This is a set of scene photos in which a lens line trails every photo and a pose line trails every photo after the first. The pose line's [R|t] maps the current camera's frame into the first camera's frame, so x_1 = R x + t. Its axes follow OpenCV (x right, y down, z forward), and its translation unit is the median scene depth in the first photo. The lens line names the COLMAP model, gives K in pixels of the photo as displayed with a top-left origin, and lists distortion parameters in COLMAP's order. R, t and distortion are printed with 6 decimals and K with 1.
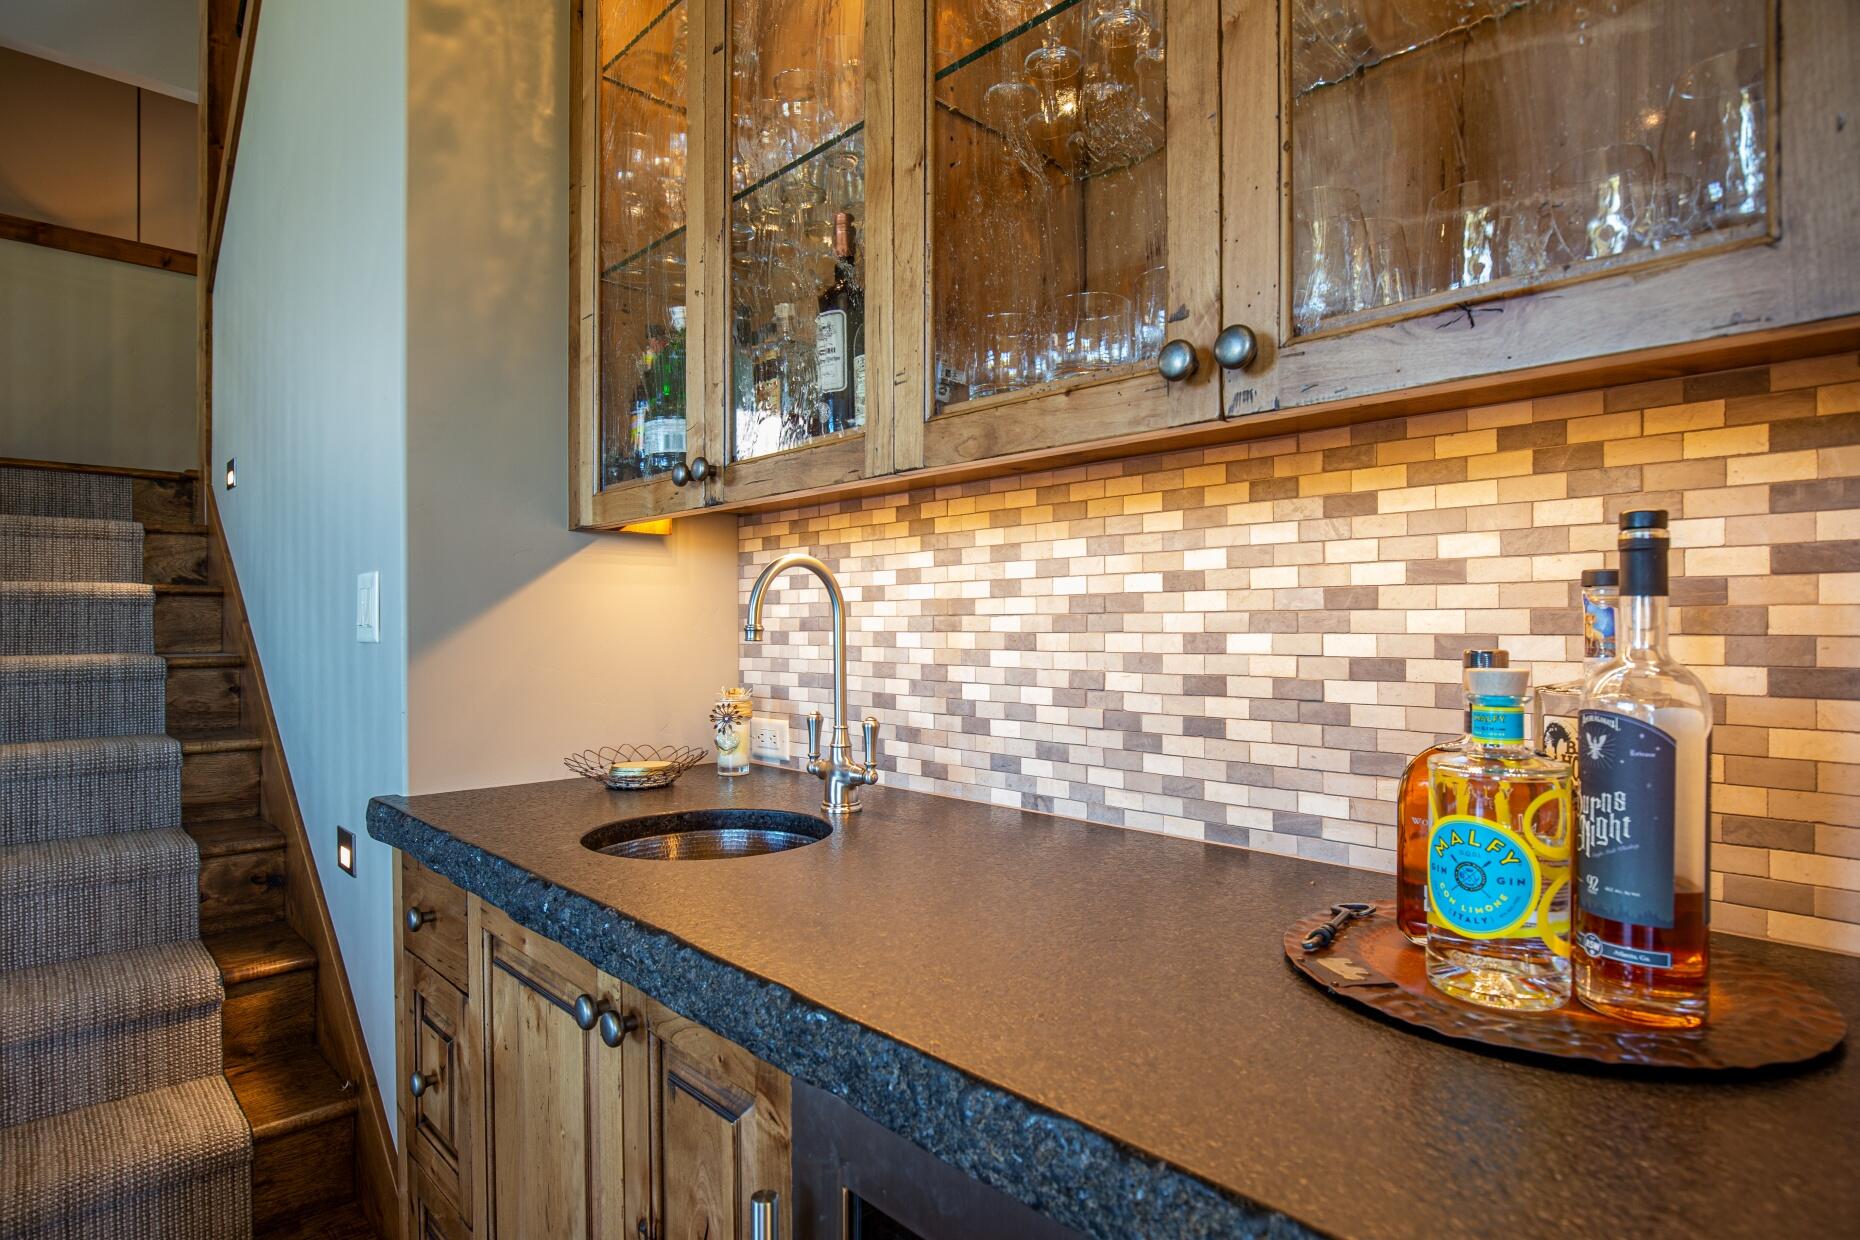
lens RADIAL K [[1006.2, 0, 930.5], [0, 1006.2, 630.7], [0, 0, 1]] dist [0.000944, 0.000103]
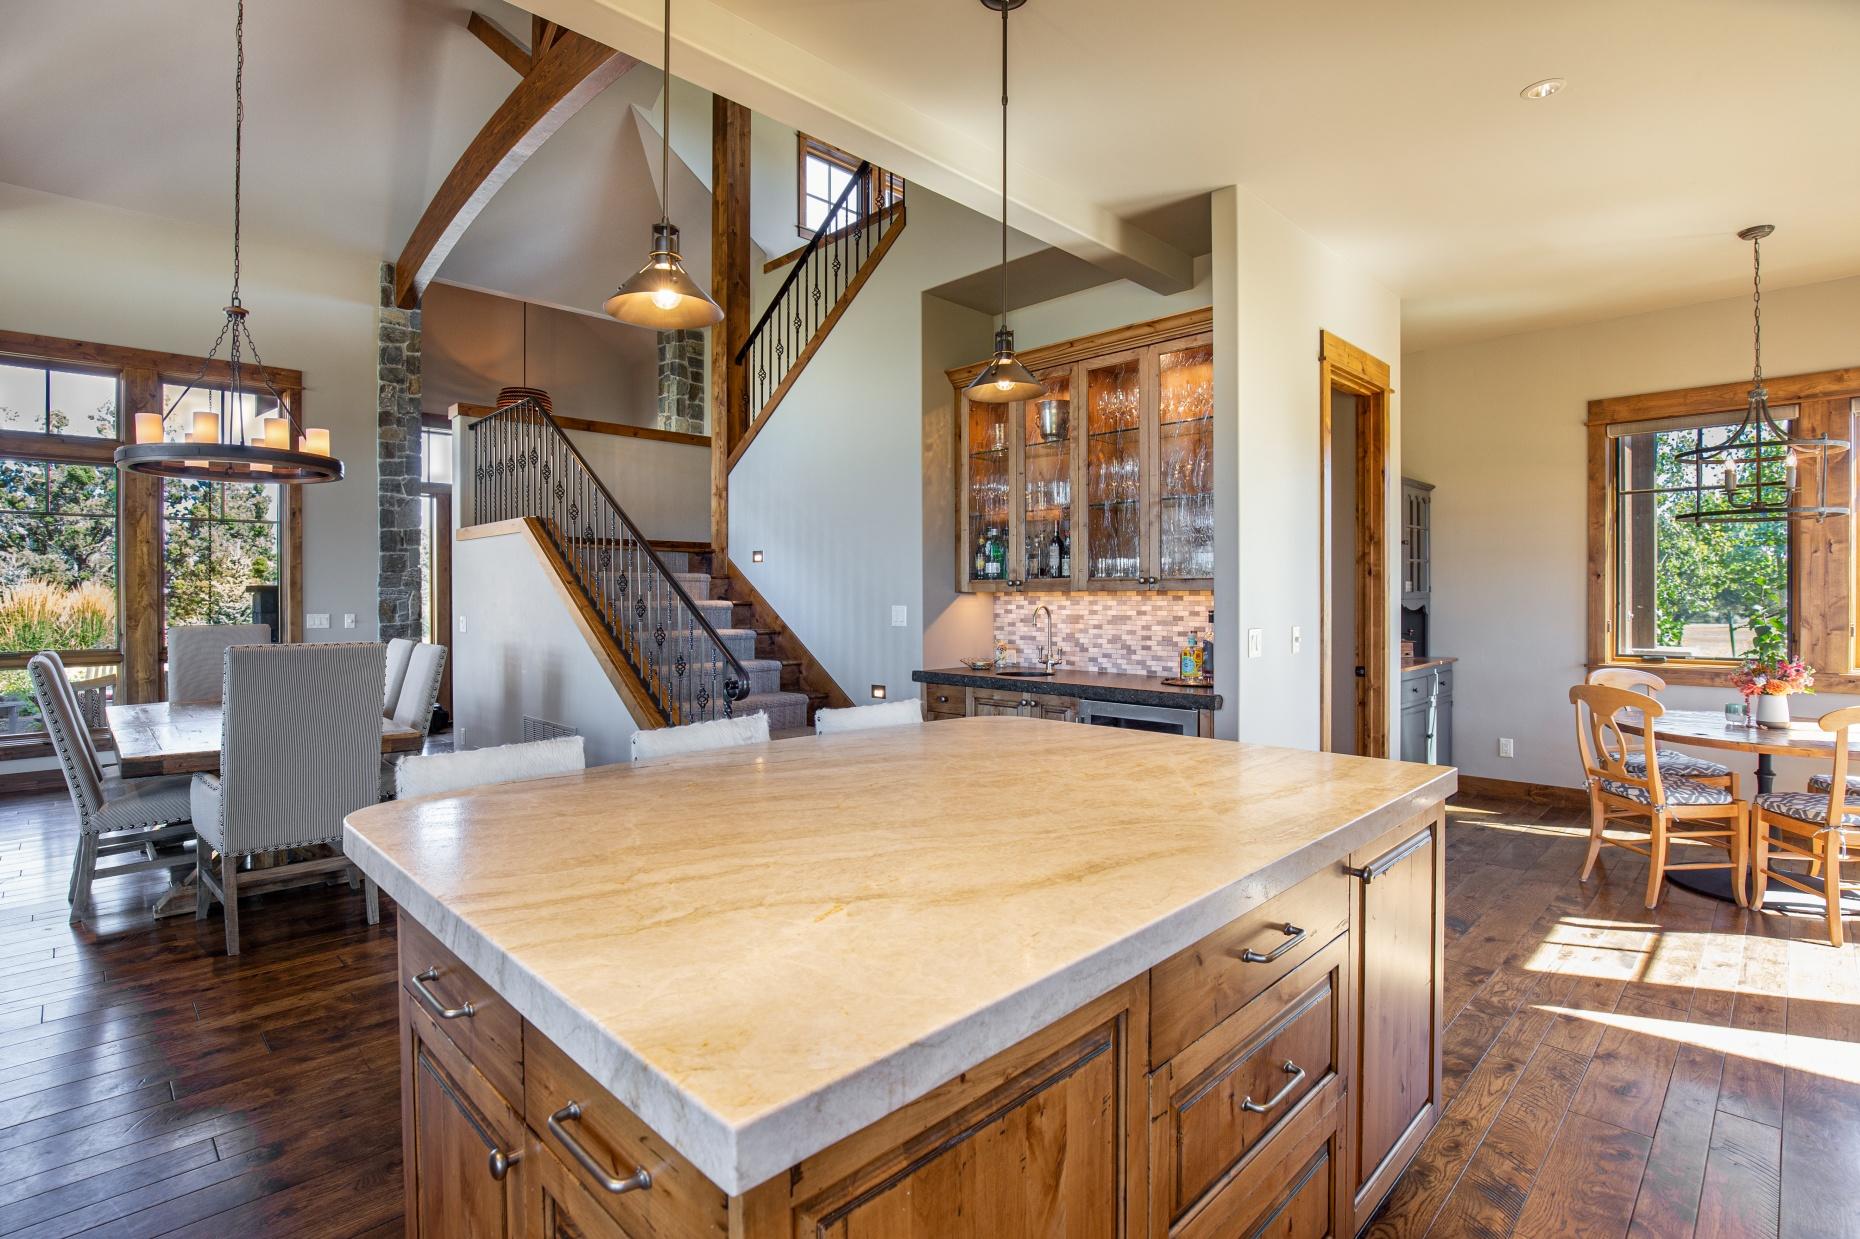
lens RADIAL K [[883.2, 0, 929.6], [0, 883.2, 608.9], [0, 0, 1]] dist [-0.027313, -0.001136]
pose [[0.999577, -0.000328, 0.029078, -0.698535], [0.000127, 0.999976, 0.006920, -0.087072], [-0.029079, -0.006913, 0.999553, -2.505170]]
